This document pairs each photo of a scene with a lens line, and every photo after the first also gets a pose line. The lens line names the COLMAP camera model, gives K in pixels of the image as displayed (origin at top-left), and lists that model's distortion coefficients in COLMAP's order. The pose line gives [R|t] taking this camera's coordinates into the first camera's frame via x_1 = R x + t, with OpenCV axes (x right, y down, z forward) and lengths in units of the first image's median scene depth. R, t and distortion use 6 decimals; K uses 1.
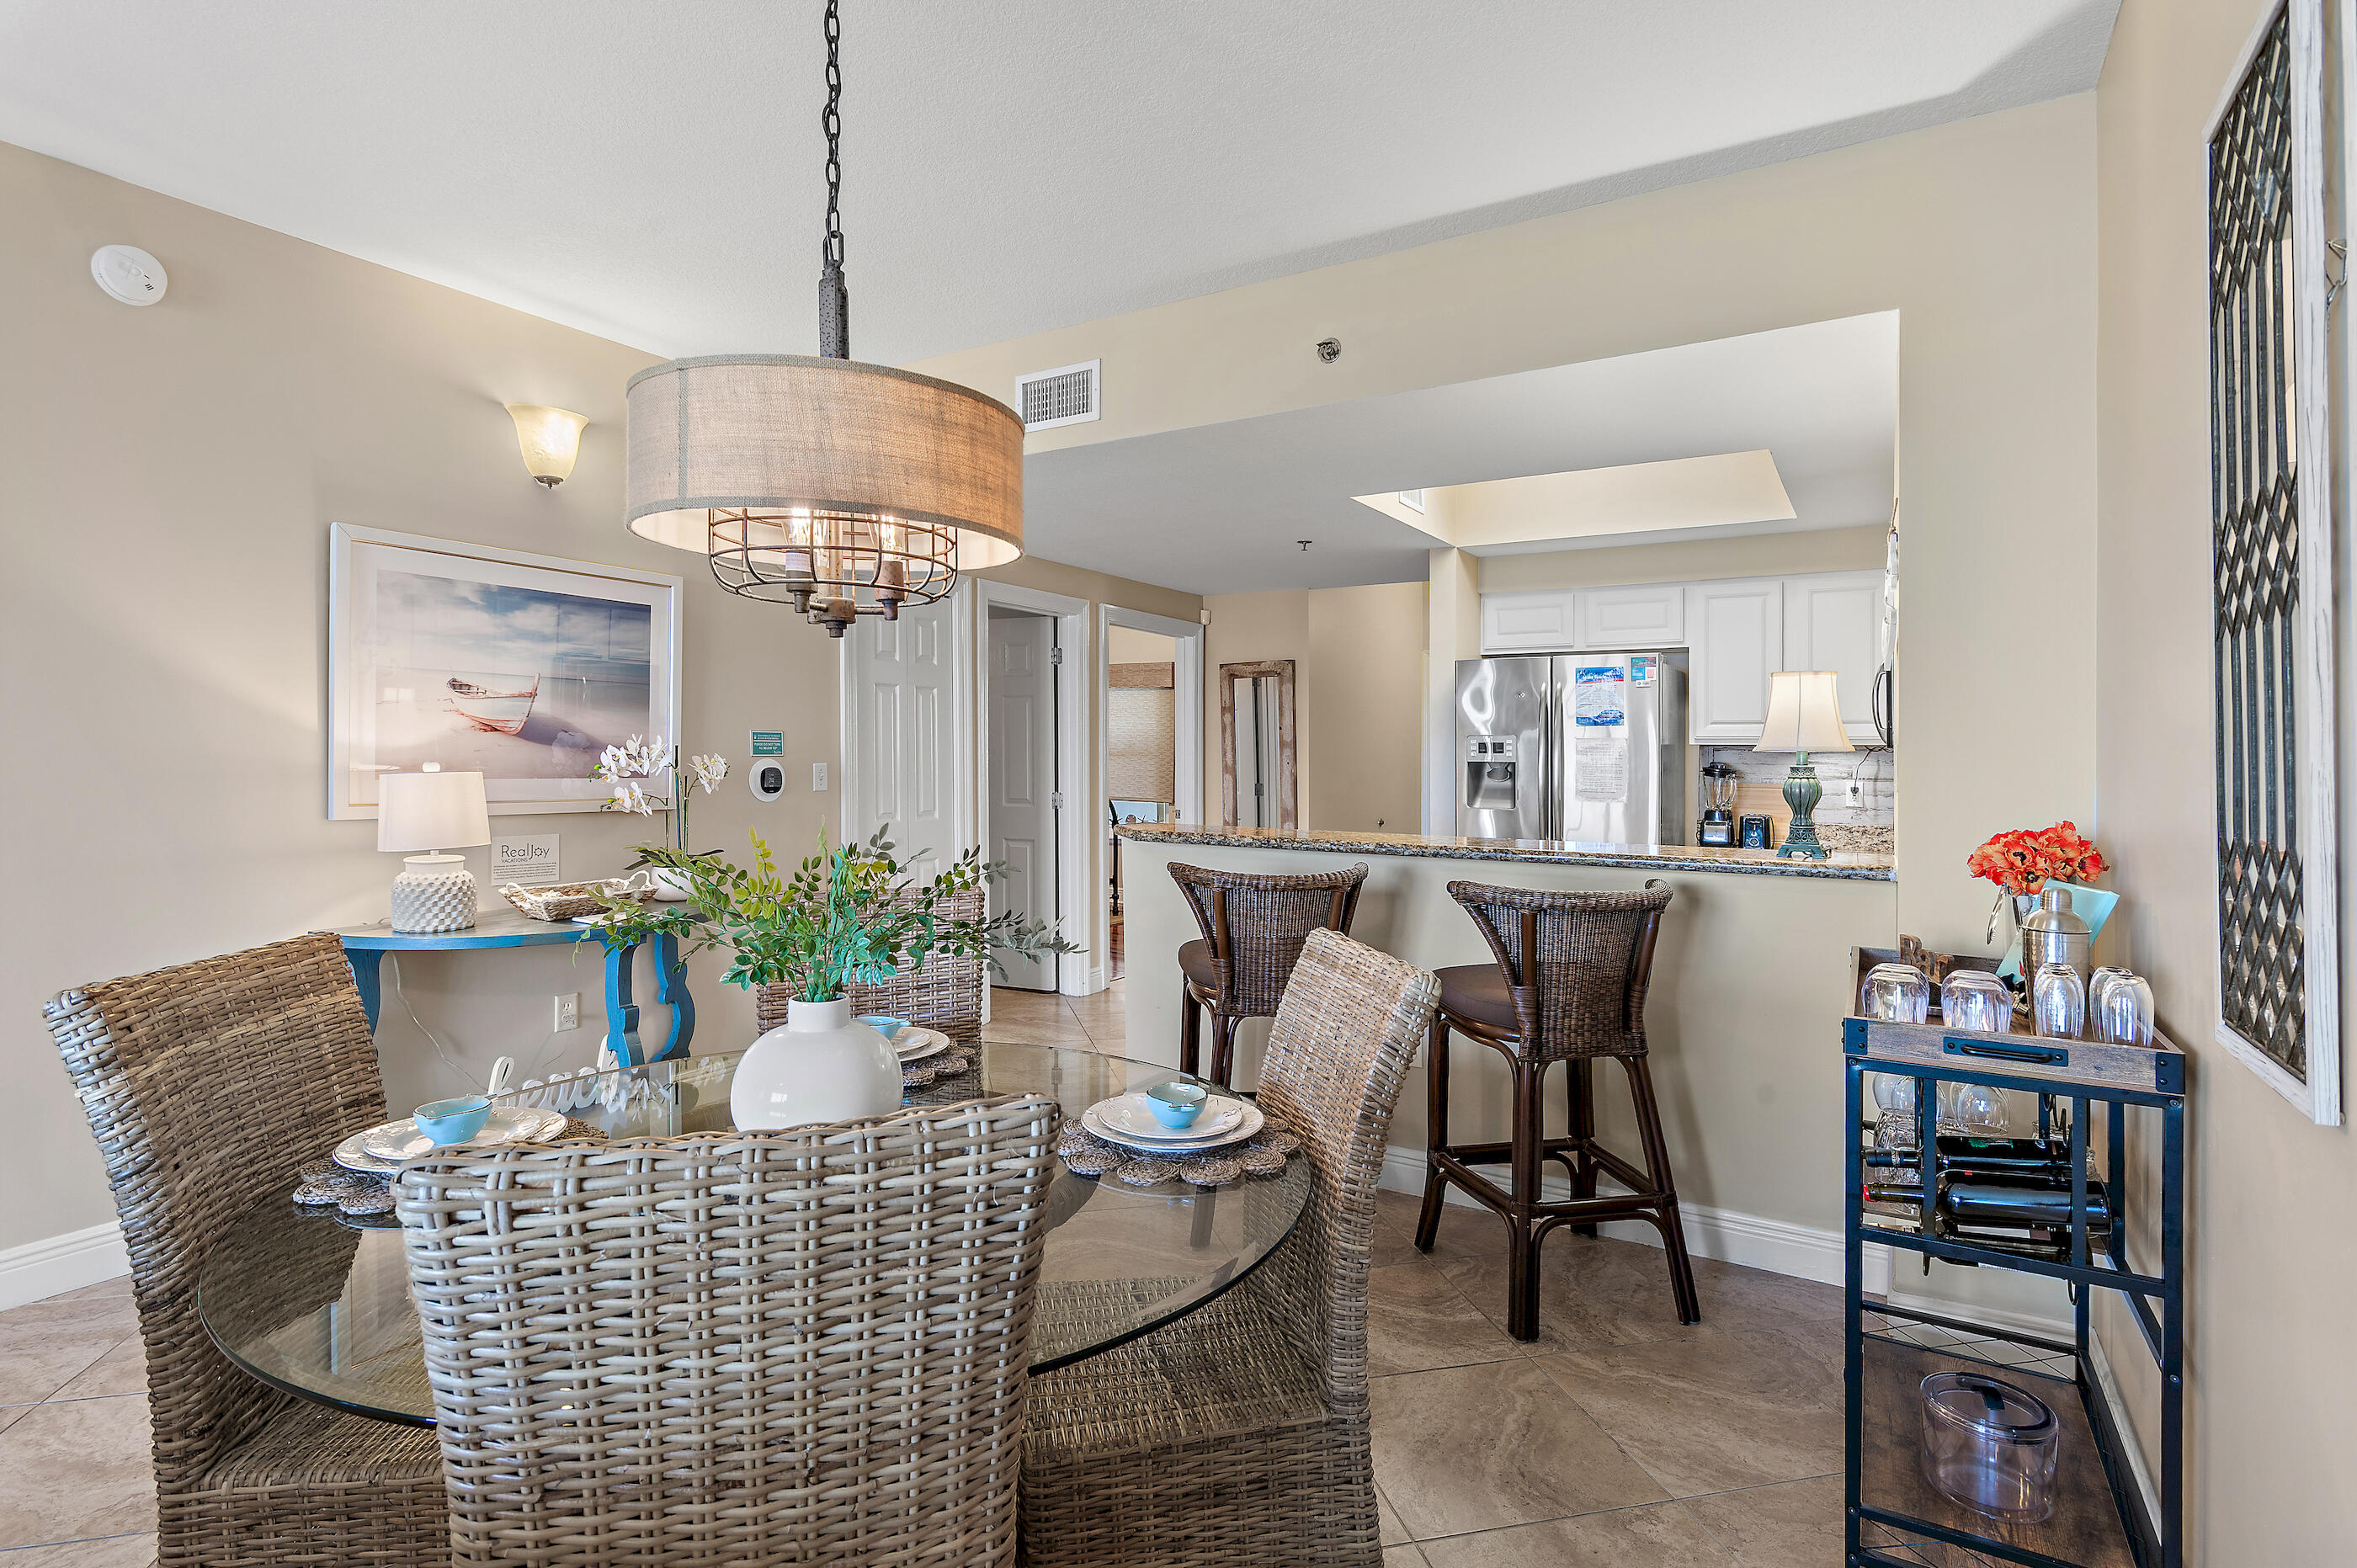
lens RADIAL K [[1167.0, 0, 1188.7], [0, 1167.0, 738.4], [0, 0, 1]] dist [0.003019, -0.002206]
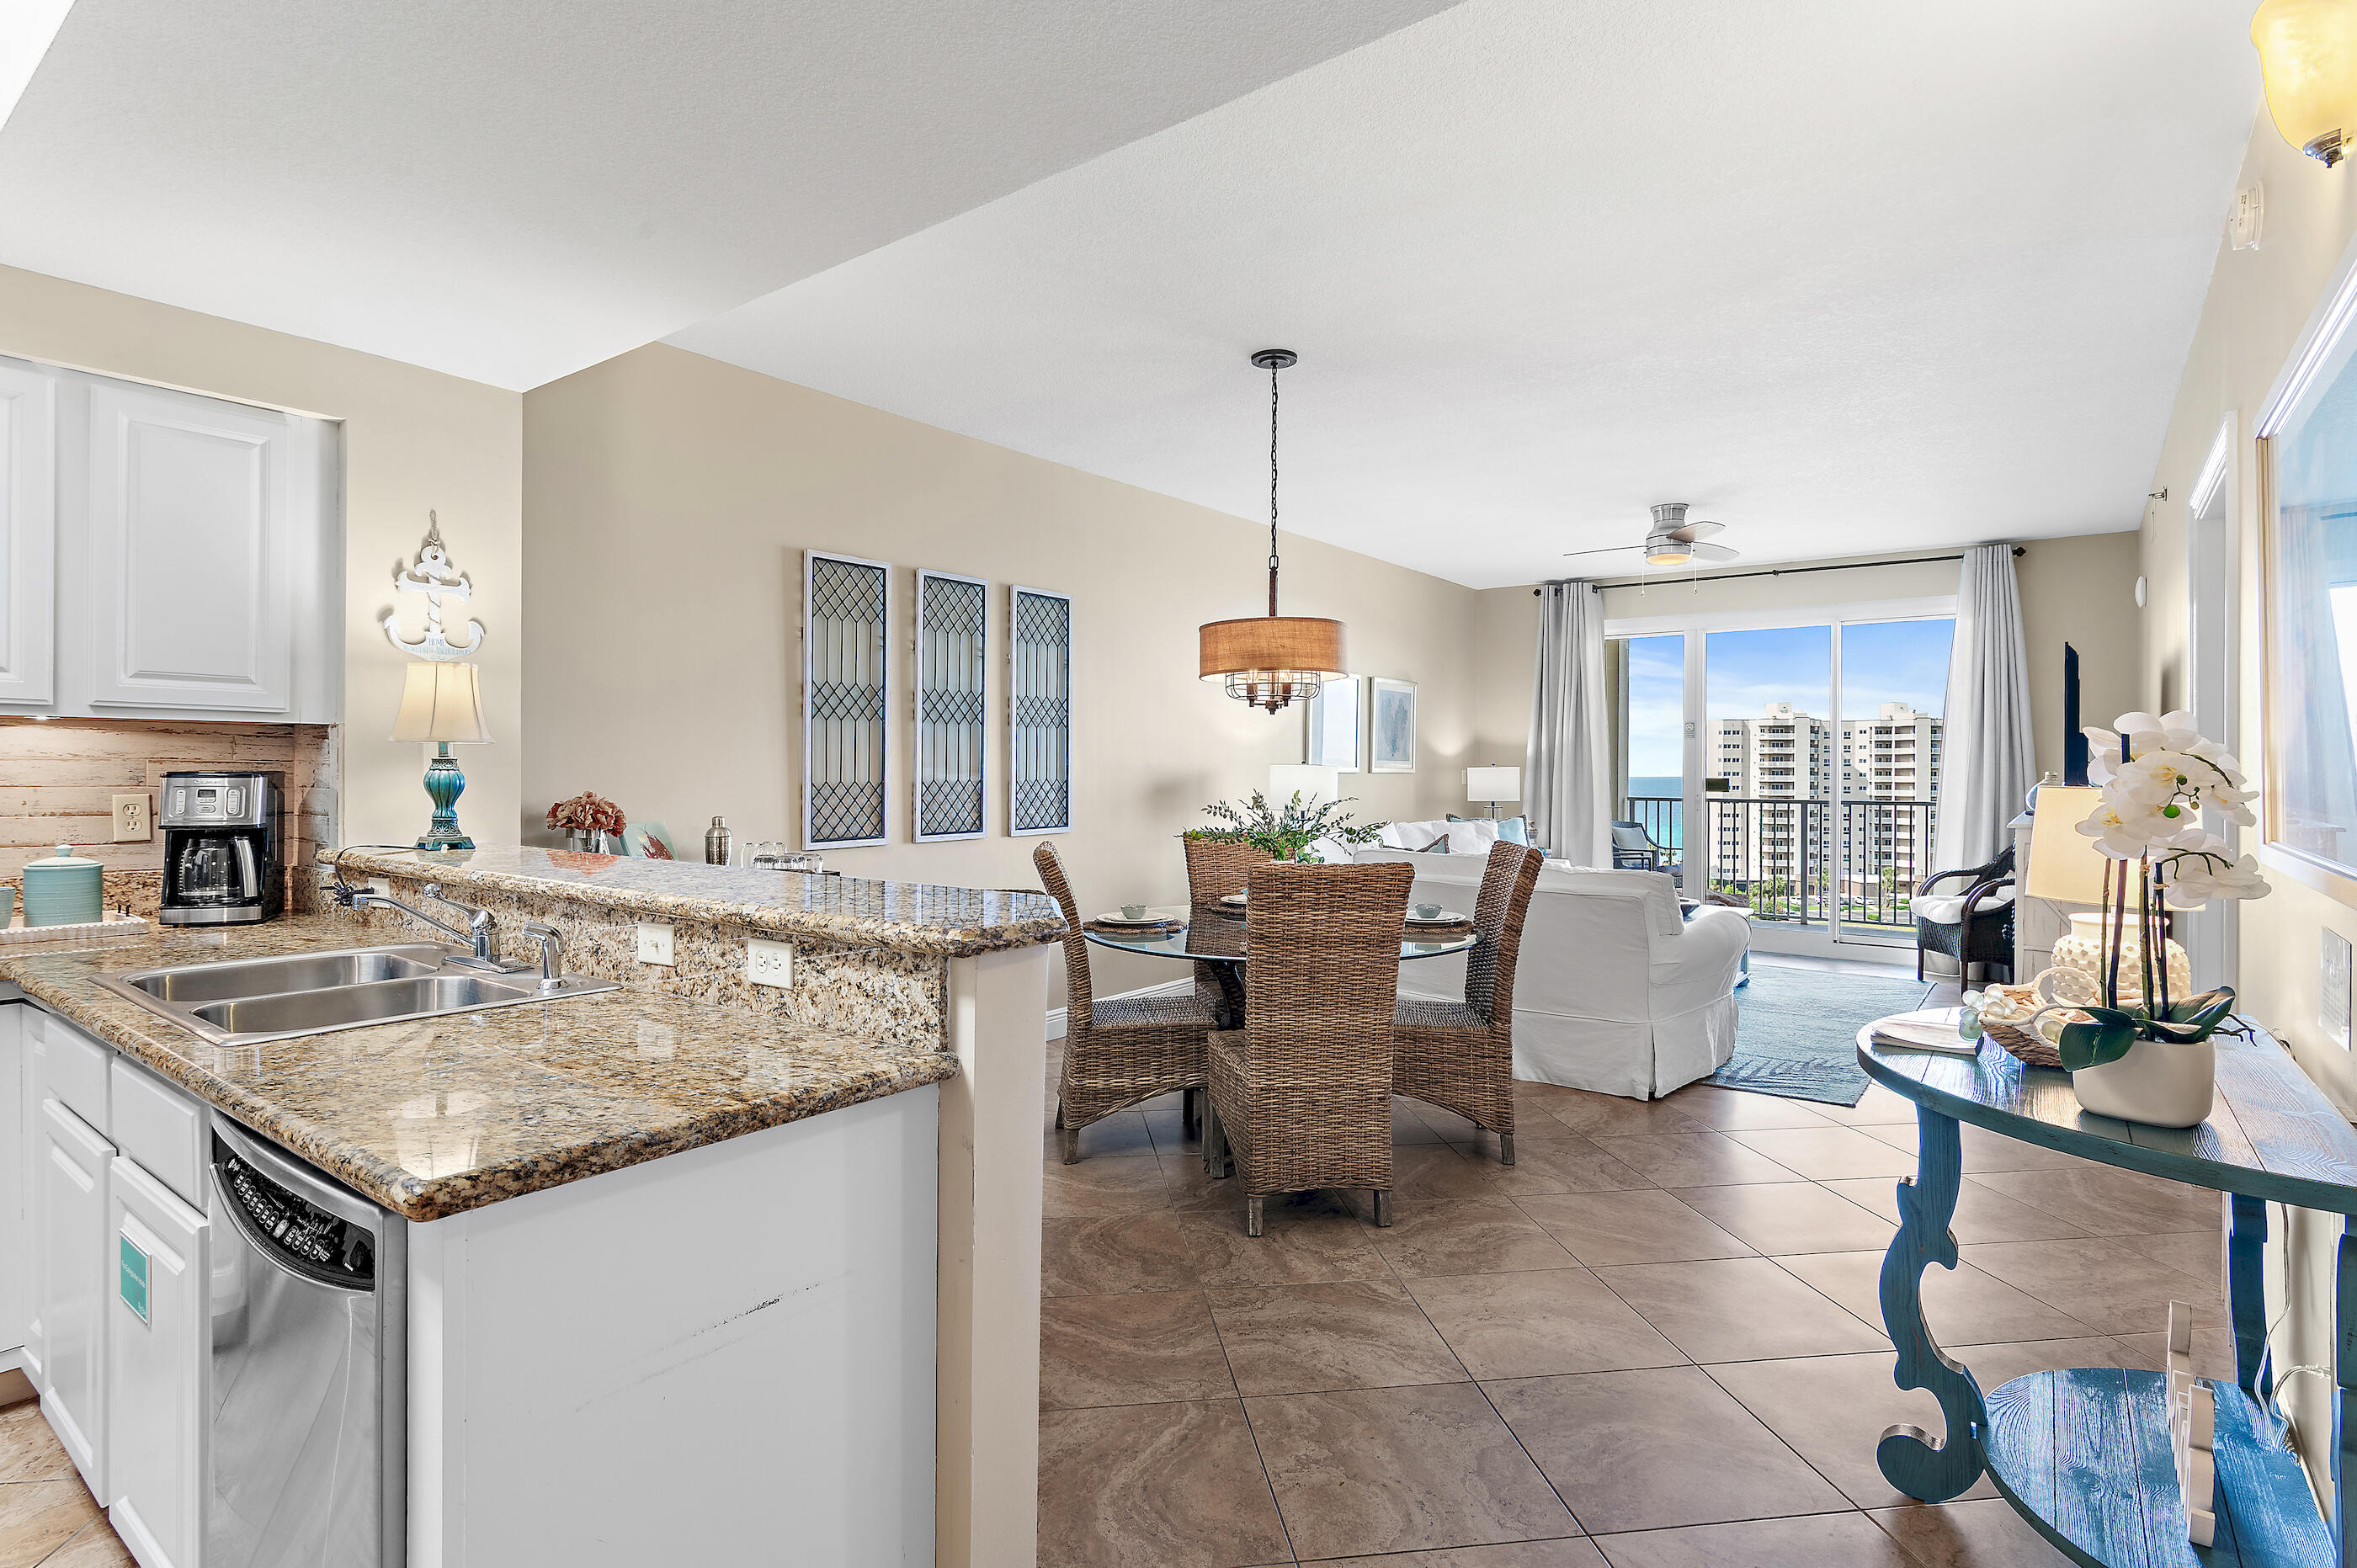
lens RADIAL K [[1167.0, 0, 1180.8], [0, 1167.0, 768.8], [0, 0, 1]] dist [0.003019, -0.002206]
pose [[-0.994959, -0.012212, 0.099536, -0.113574], [-0.013812, 0.999786, -0.015405, 0.022869], [-0.099326, -0.016702, -0.994915, 1.113660]]
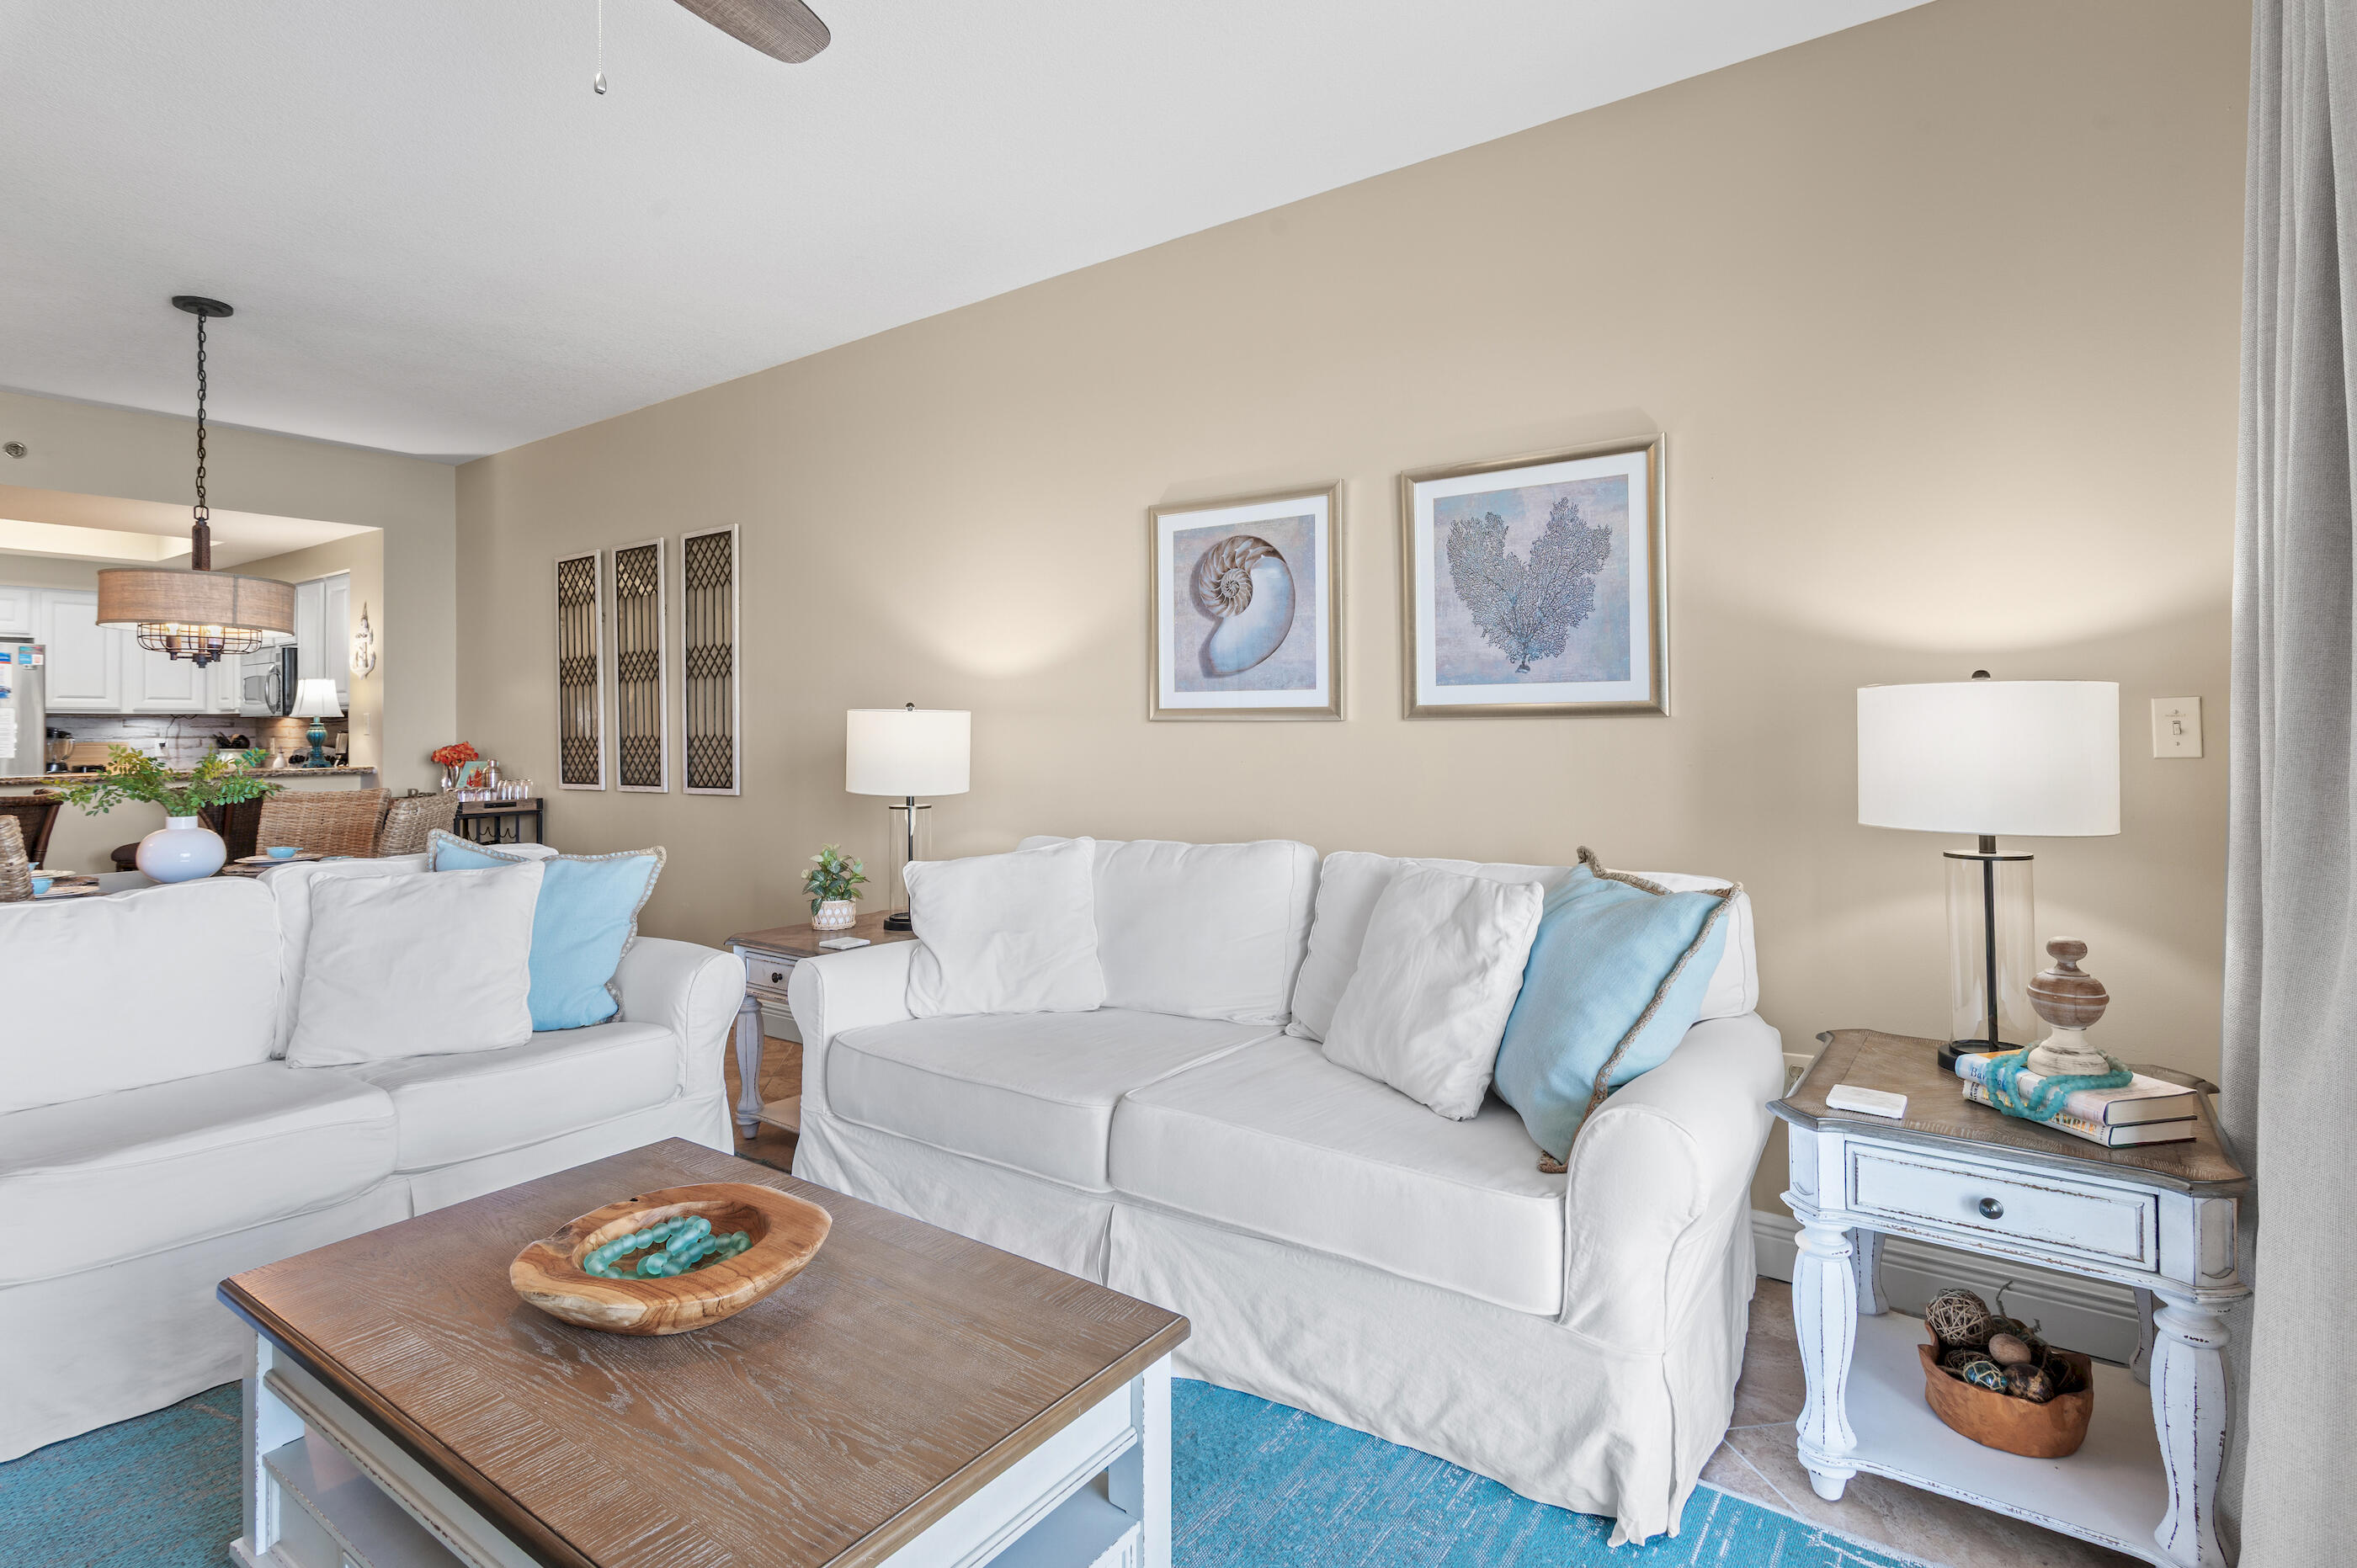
lens RADIAL K [[1167.0, 0, 1185.8], [0, 1167.0, 718.3], [0, 0, 1]] dist [0.003019, -0.002206]
pose [[0.075298, 0.000365, 0.997161, -0.828453], [-0.007550, 0.999971, 0.000204, 0.001096], [-0.997132, -0.007544, 0.075299, -0.404203]]
